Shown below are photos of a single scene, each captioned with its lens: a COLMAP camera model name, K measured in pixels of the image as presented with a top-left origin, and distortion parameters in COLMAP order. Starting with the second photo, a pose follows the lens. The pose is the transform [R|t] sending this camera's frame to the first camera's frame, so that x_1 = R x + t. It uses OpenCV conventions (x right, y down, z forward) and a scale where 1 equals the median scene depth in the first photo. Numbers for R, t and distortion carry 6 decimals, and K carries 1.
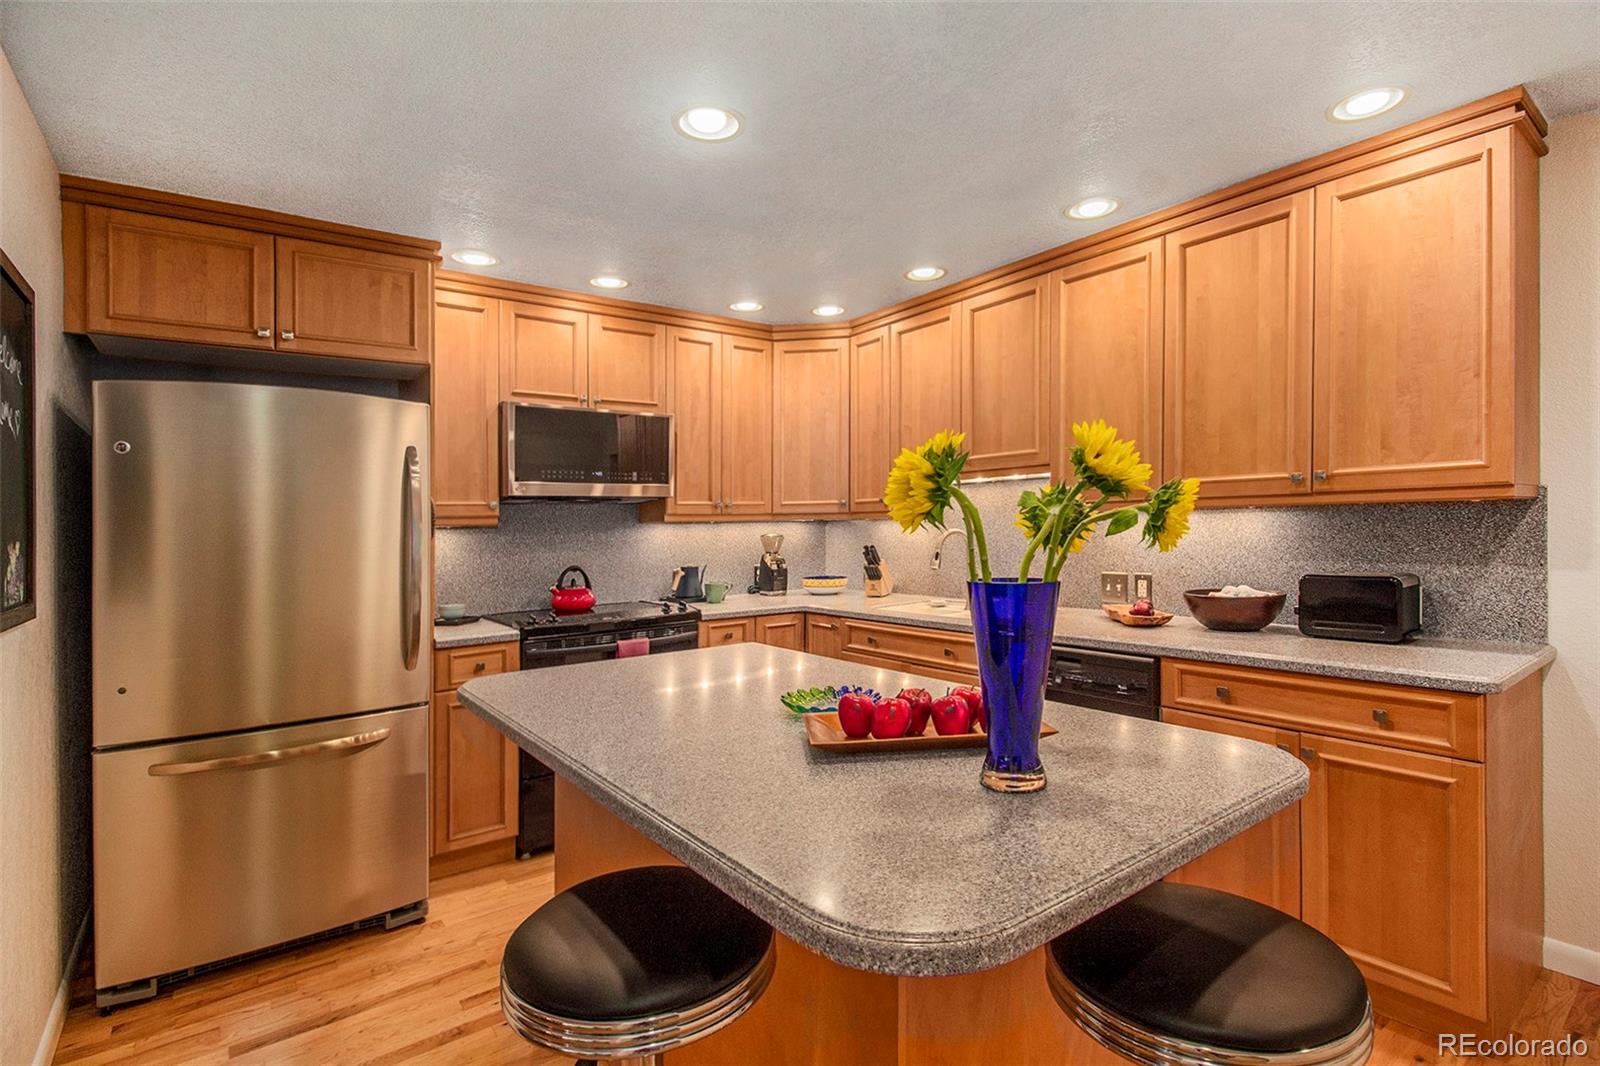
lens RADIAL K [[749.6, 0, 834.8], [0, 749.6, 560.2], [0, 0, 1]] dist [-0.001750, -0.008019]
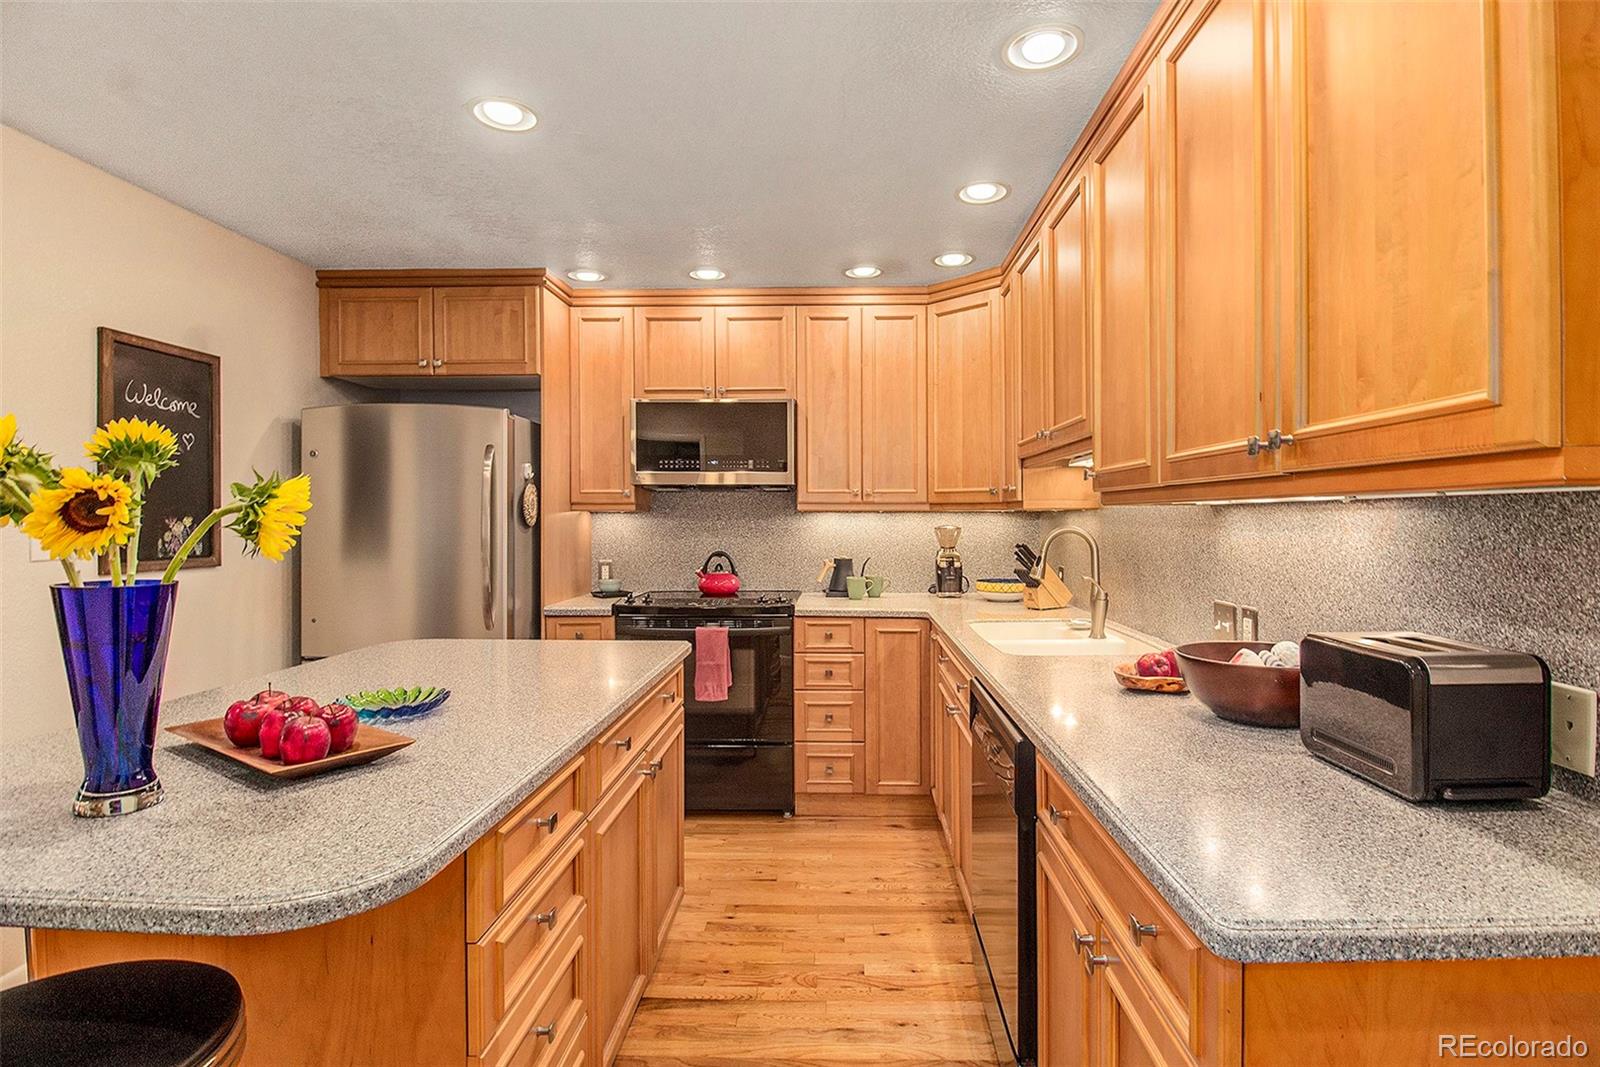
lens RADIAL K [[788.4, 0, 814.5], [0, 788.4, 544.3], [0, 0, 1]] dist [0.004676, -0.011586]
pose [[0.780985, 0.042079, -0.623131, 0.454890], [-0.044905, 0.998929, 0.011175, -0.021061], [0.622933, 0.019254, 0.782038, 0.237534]]
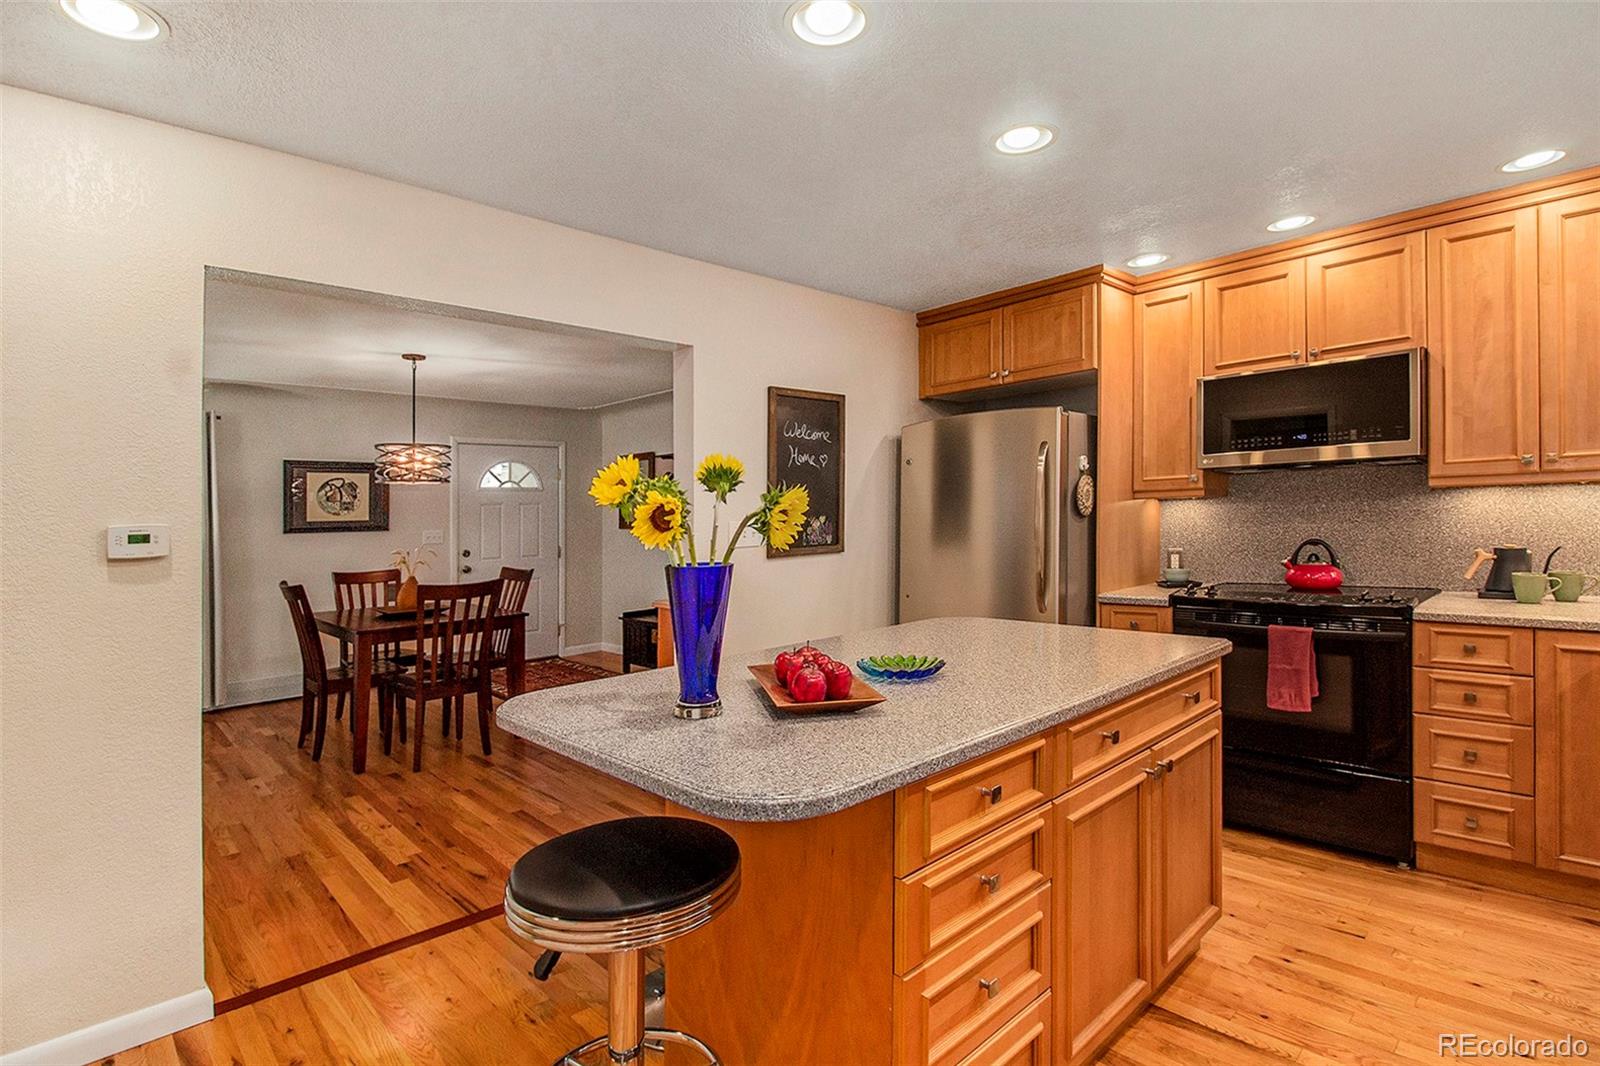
lens RADIAL K [[749.6, 0, 791.7], [0, 749.6, 532.3], [0, 0, 1]] dist [-0.001750, -0.008019]
pose [[0.131568, 0.036197, -0.990646, 0.475555], [-0.014602, 0.999295, 0.034574, -0.023335], [0.991200, 0.009917, 0.132004, 0.273781]]
